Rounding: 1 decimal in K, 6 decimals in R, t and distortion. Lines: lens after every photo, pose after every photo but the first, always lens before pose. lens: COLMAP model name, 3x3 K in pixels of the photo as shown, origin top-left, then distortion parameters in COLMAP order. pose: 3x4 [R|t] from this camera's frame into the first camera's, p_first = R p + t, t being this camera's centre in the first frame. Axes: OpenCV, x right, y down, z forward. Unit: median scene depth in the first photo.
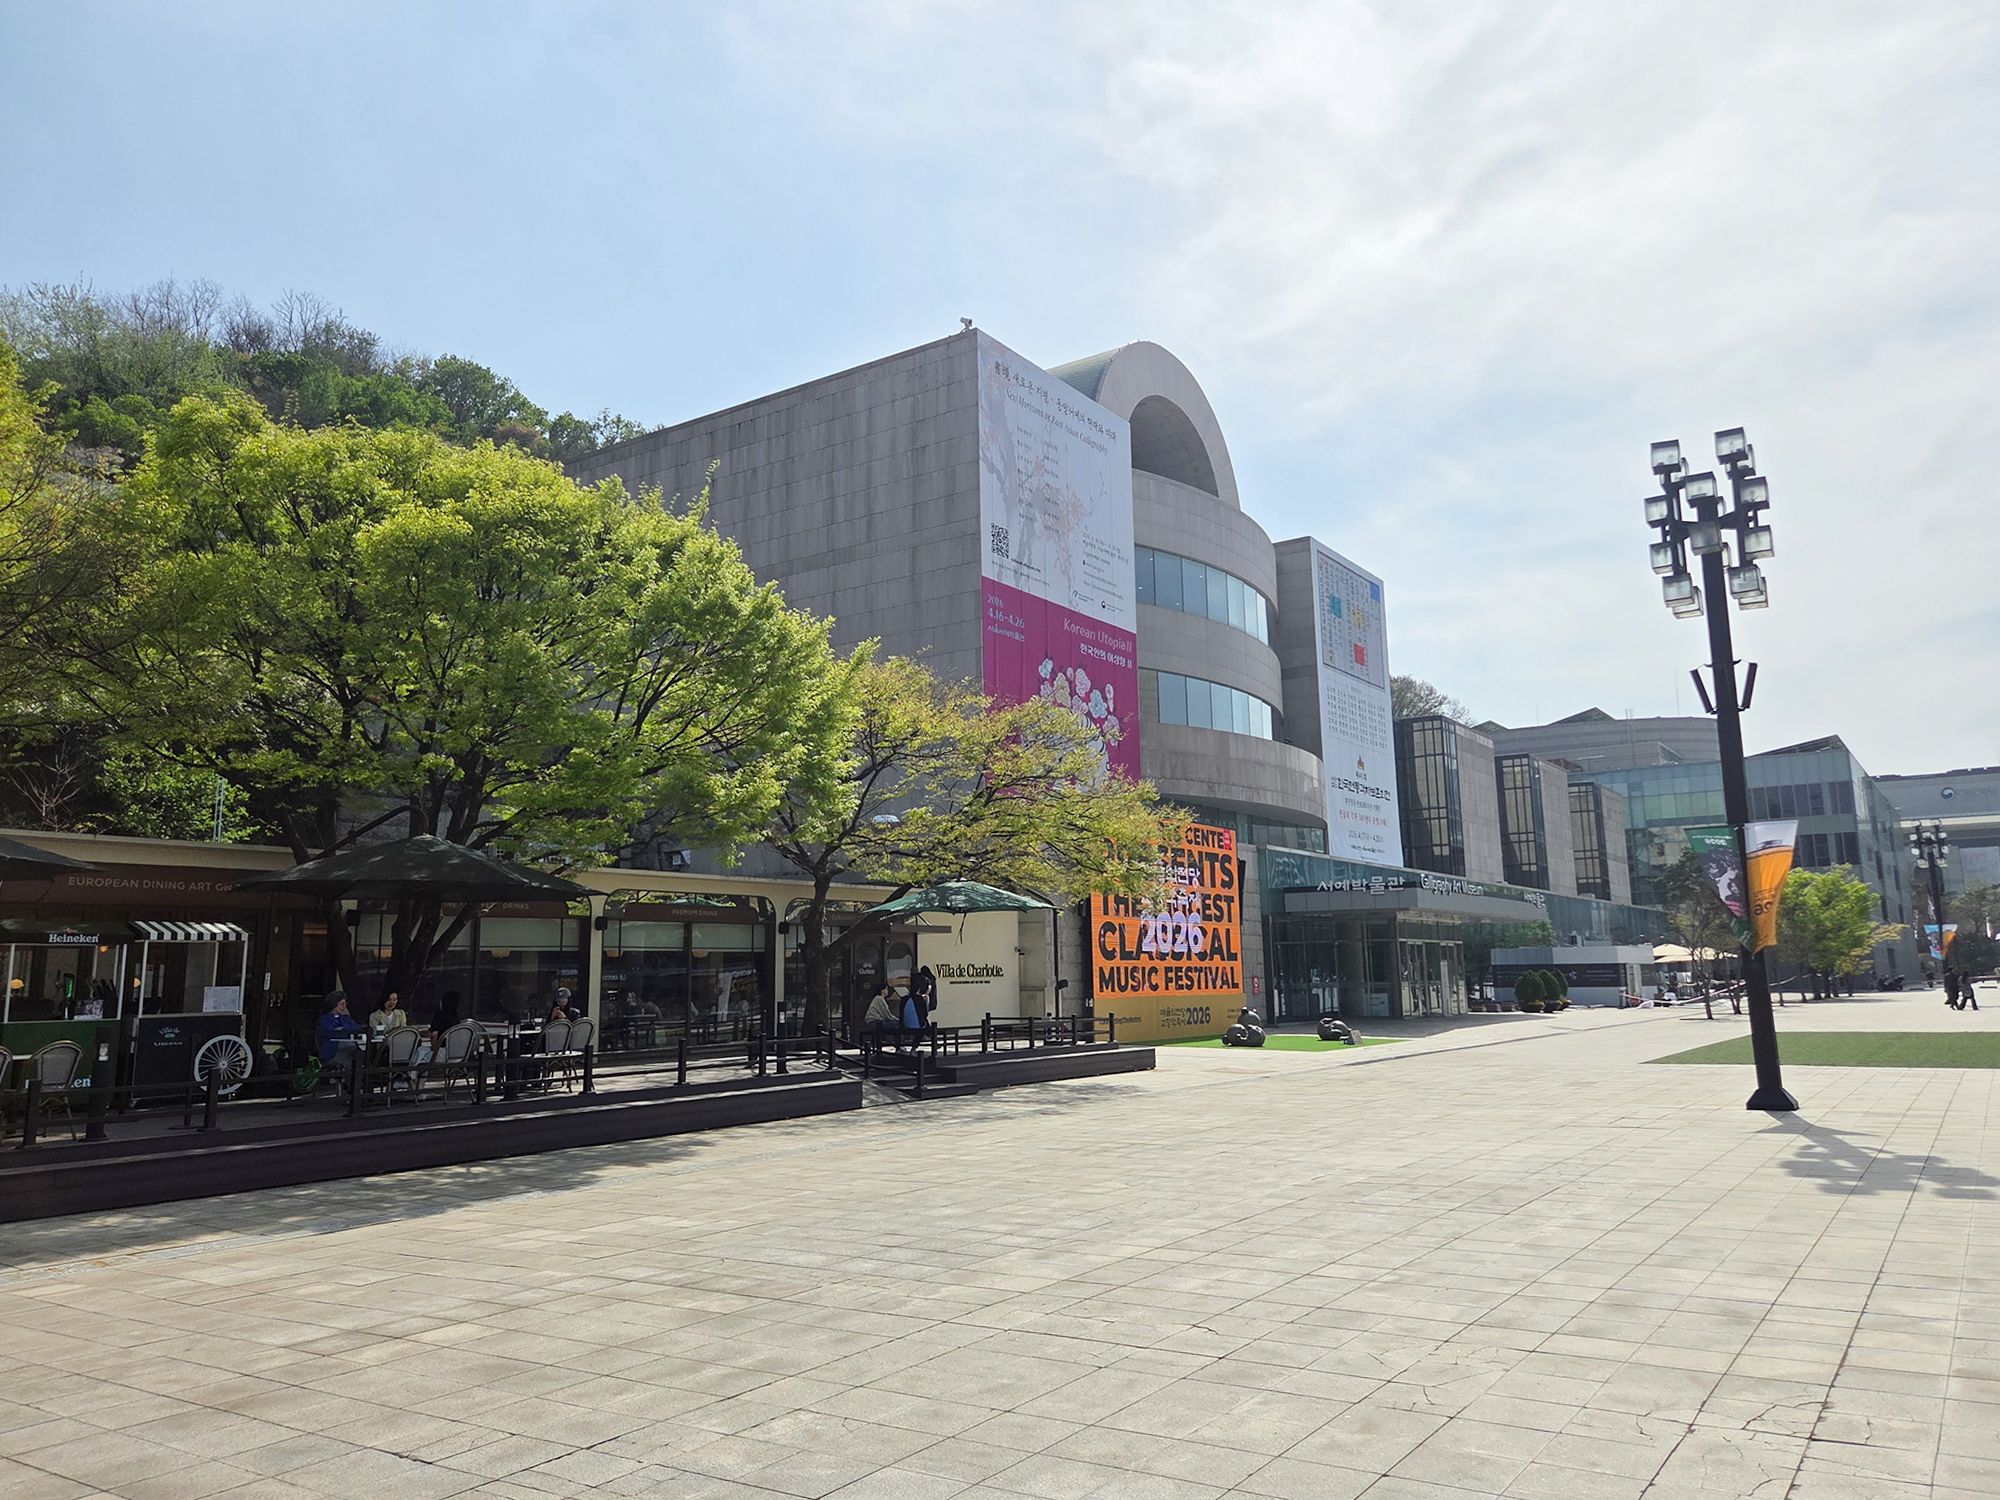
lens RADIAL K [[1441.3, 0, 994.9], [0, 1441.3, 733.4], [0, 0, 1]] dist [0.082198, -0.073228]
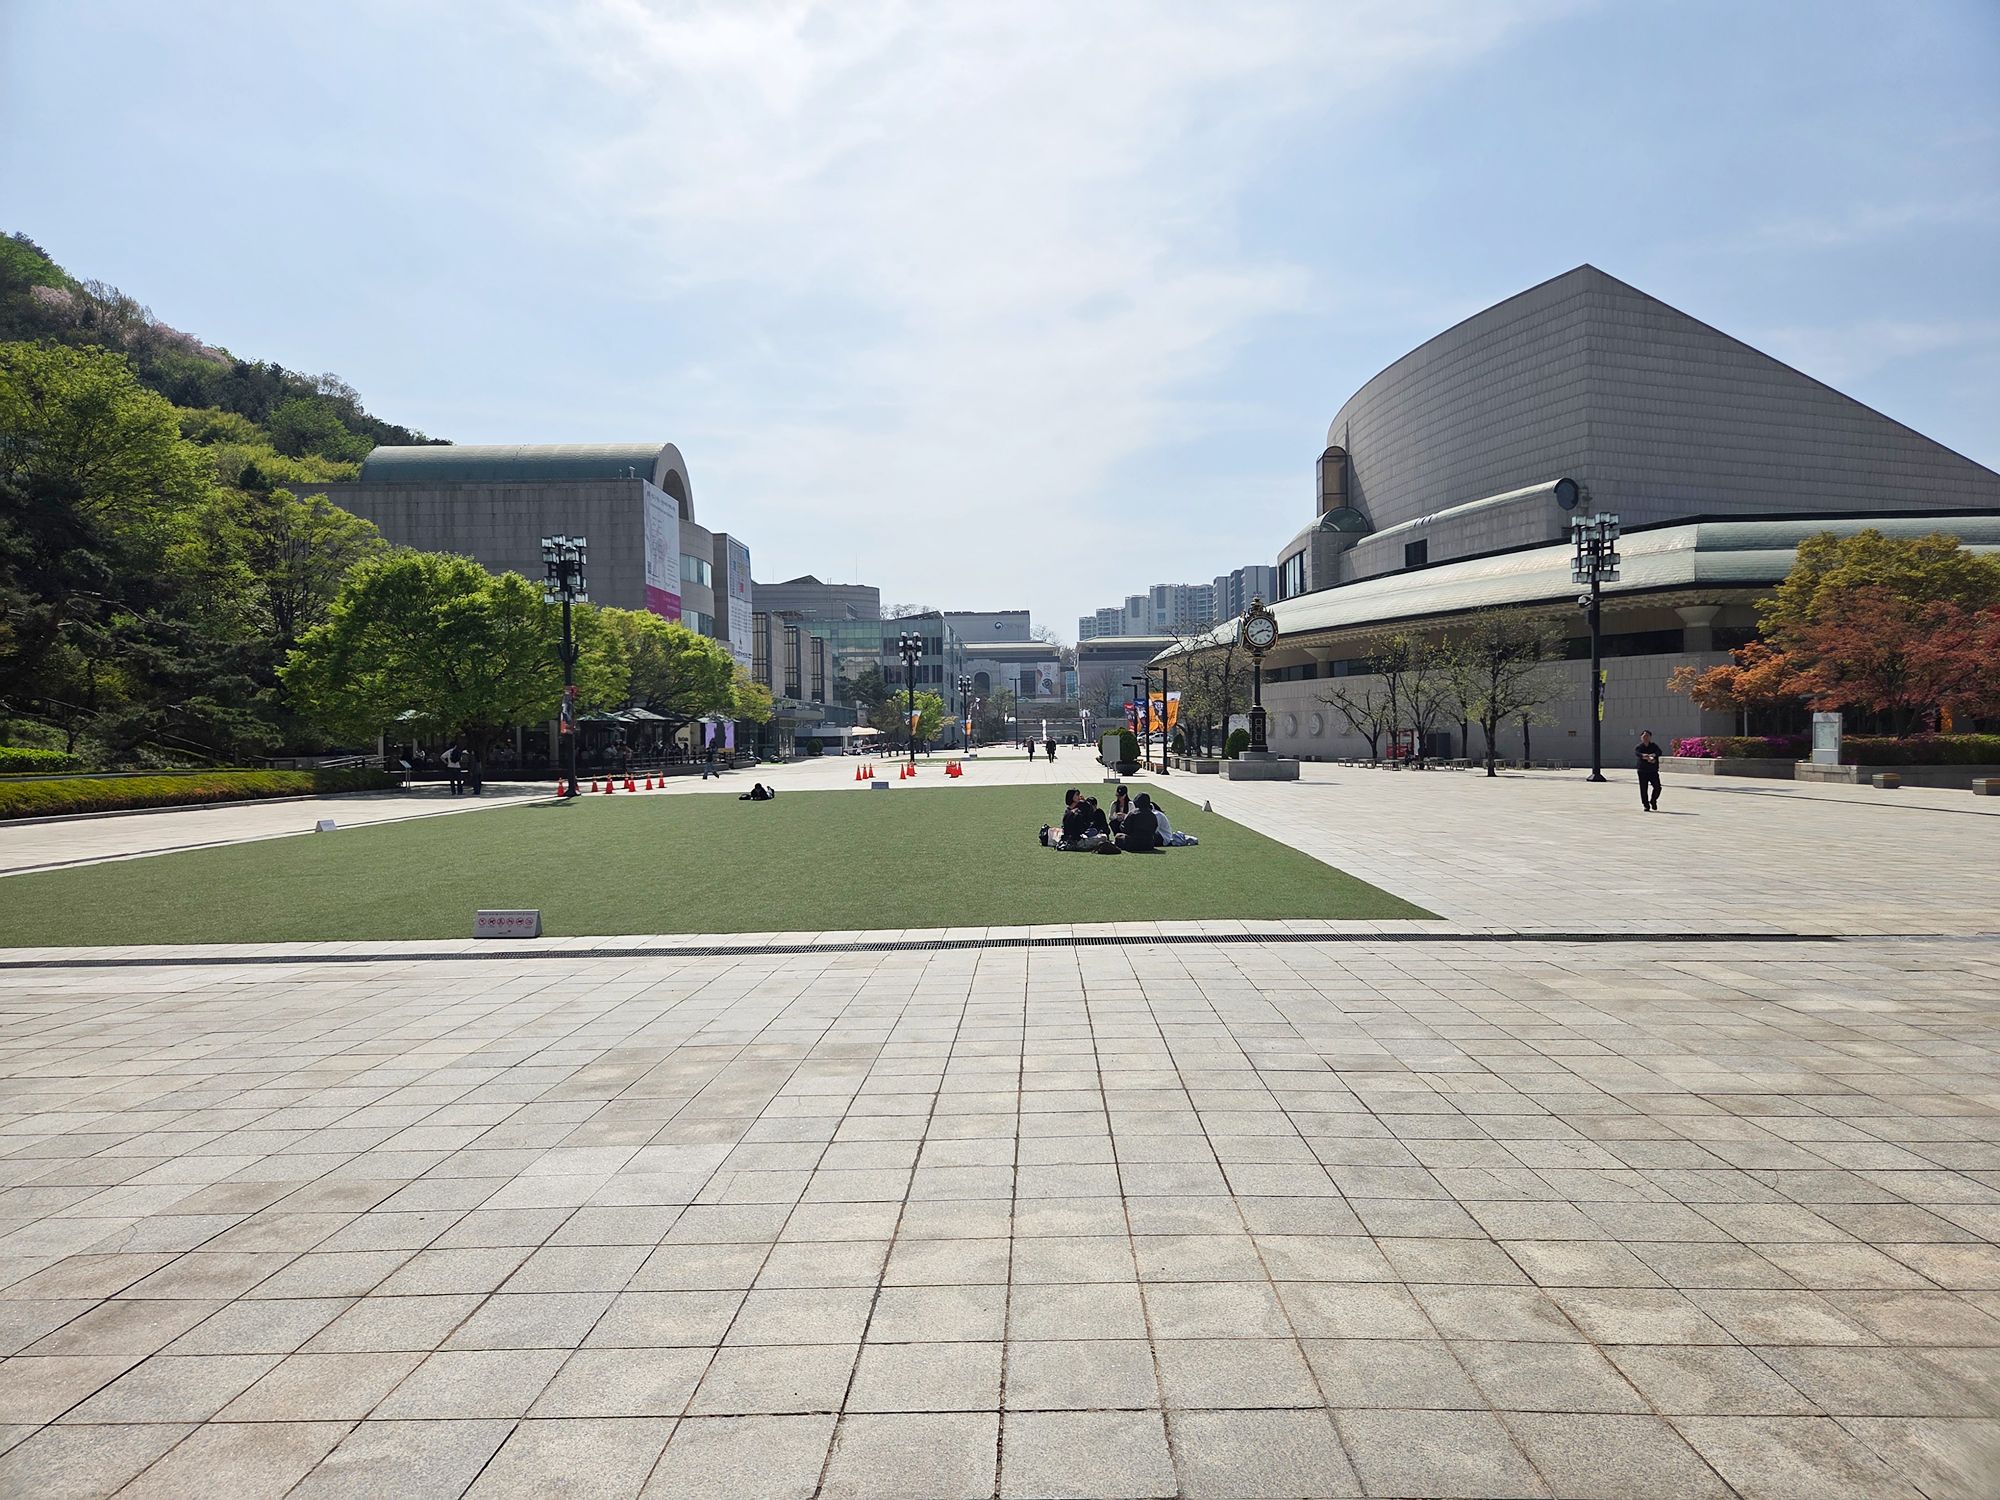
lens RADIAL K [[1339.0, 0, 1001.2], [0, 1339.0, 749.5], [0, 0, 1]] dist [0.070127, -0.063318]
pose [[0.842199, -0.000093, 0.539167, -0.680414], [-0.090579, 0.985763, 0.141658, -0.192906], [-0.531504, -0.168141, 0.830200, -1.195681]]
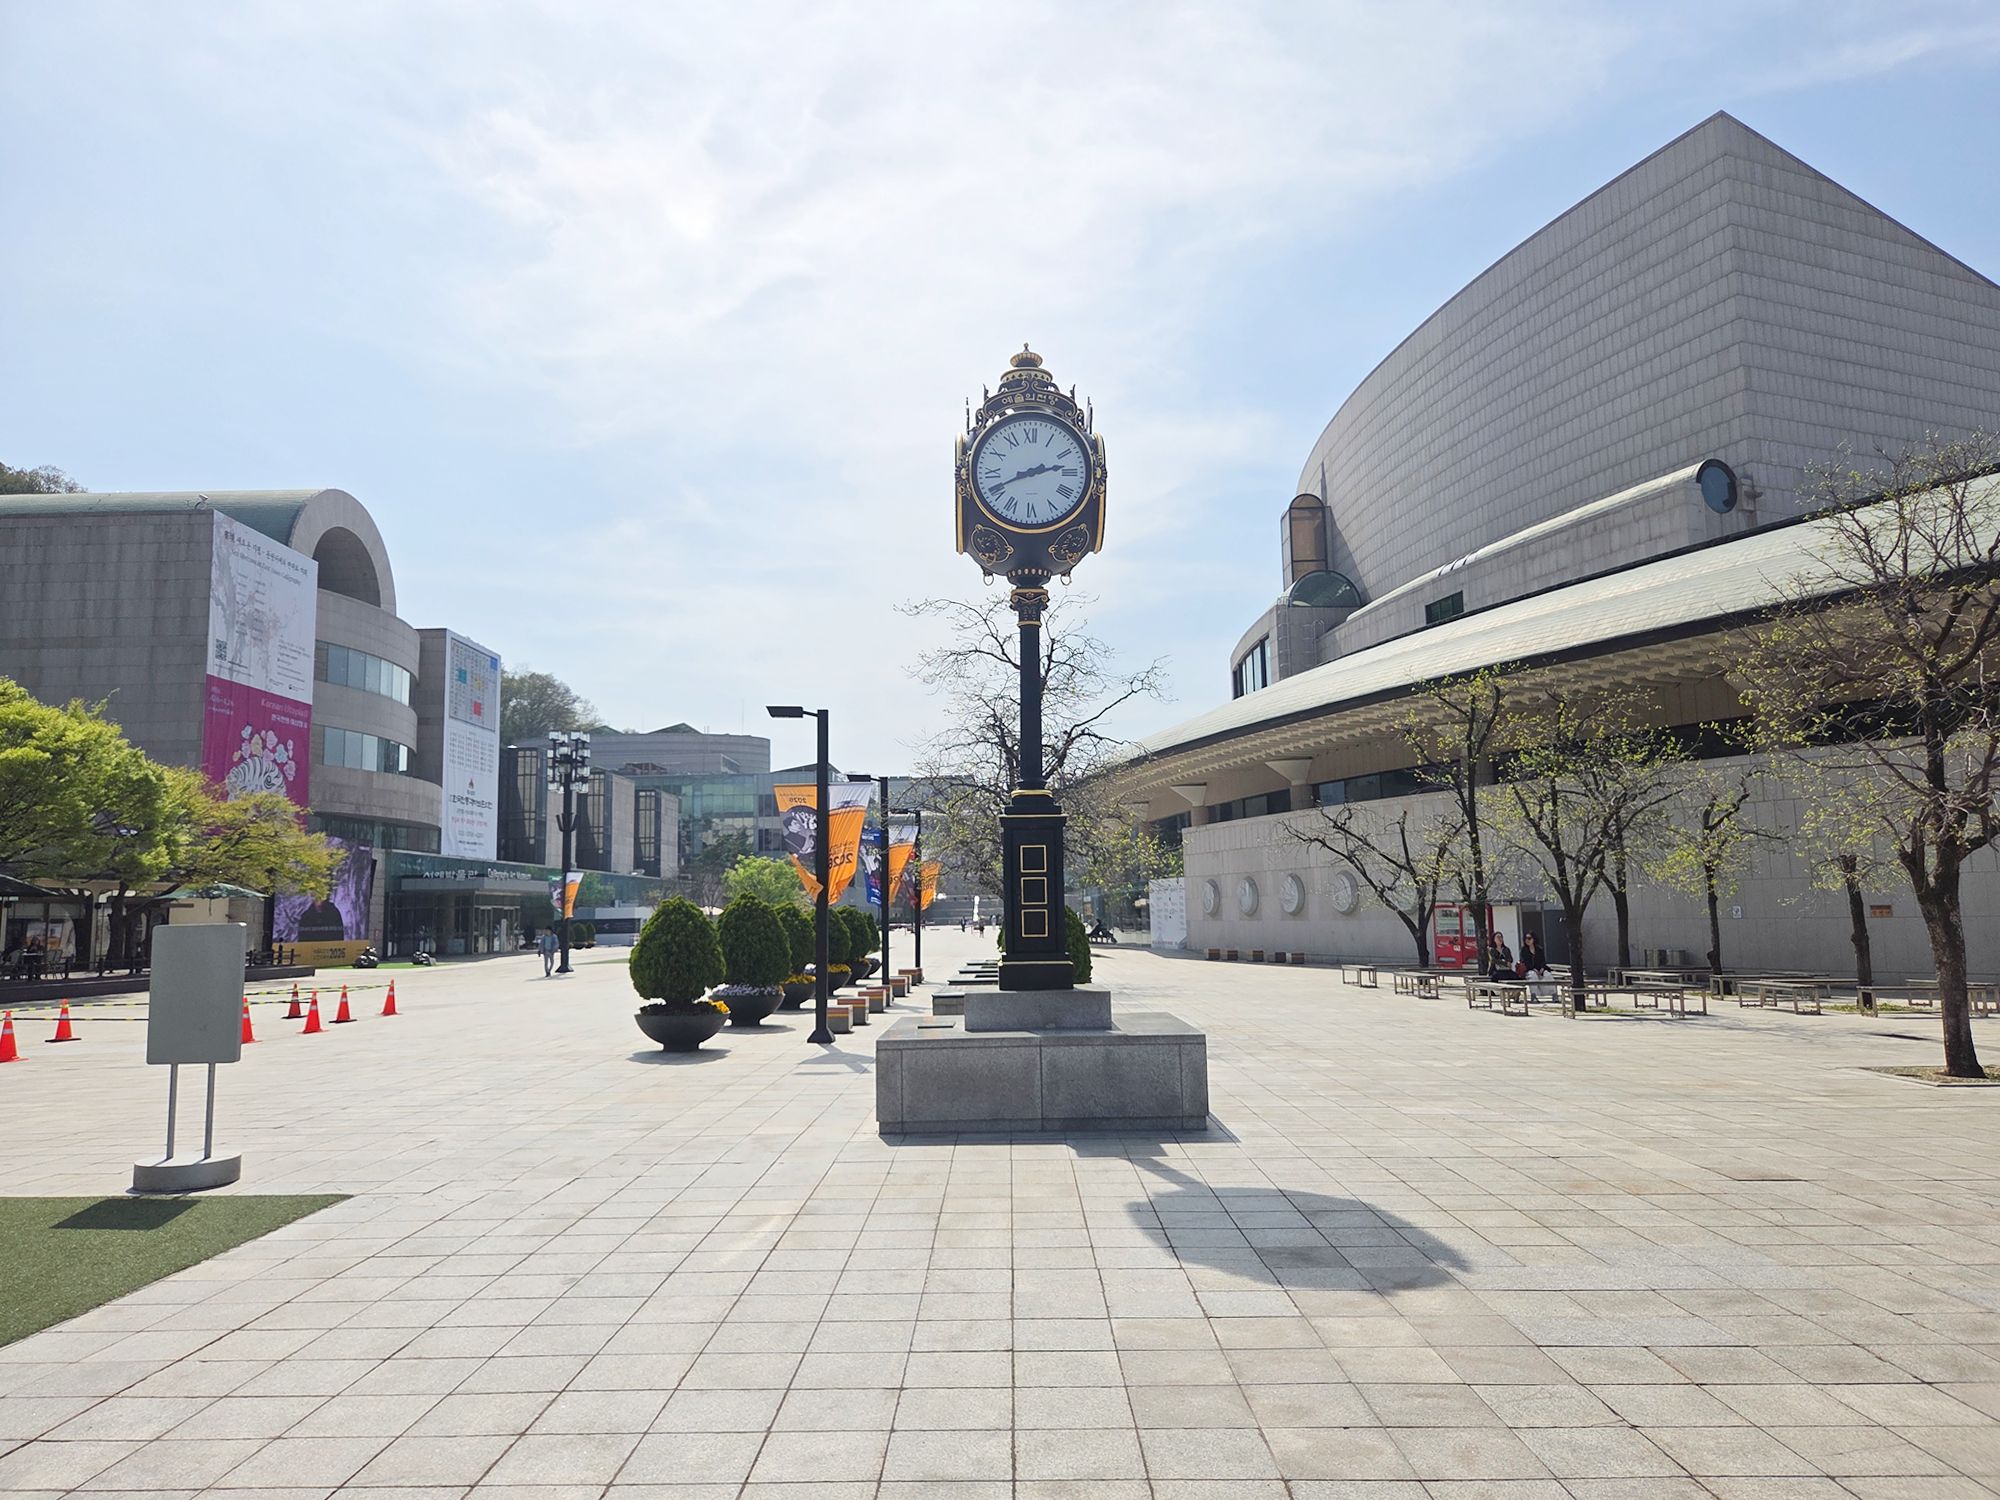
lens RADIAL K [[1369.7, 0, 993.2], [0, 1369.7, 746.2], [0, 0, 1]] dist [0.061056, -0.044399]
pose [[0.834075, 0.069717, 0.547228, -0.105258], [-0.088408, 0.996053, 0.007852, -0.107435], [-0.544521, -0.054928, 0.836947, -0.645961]]
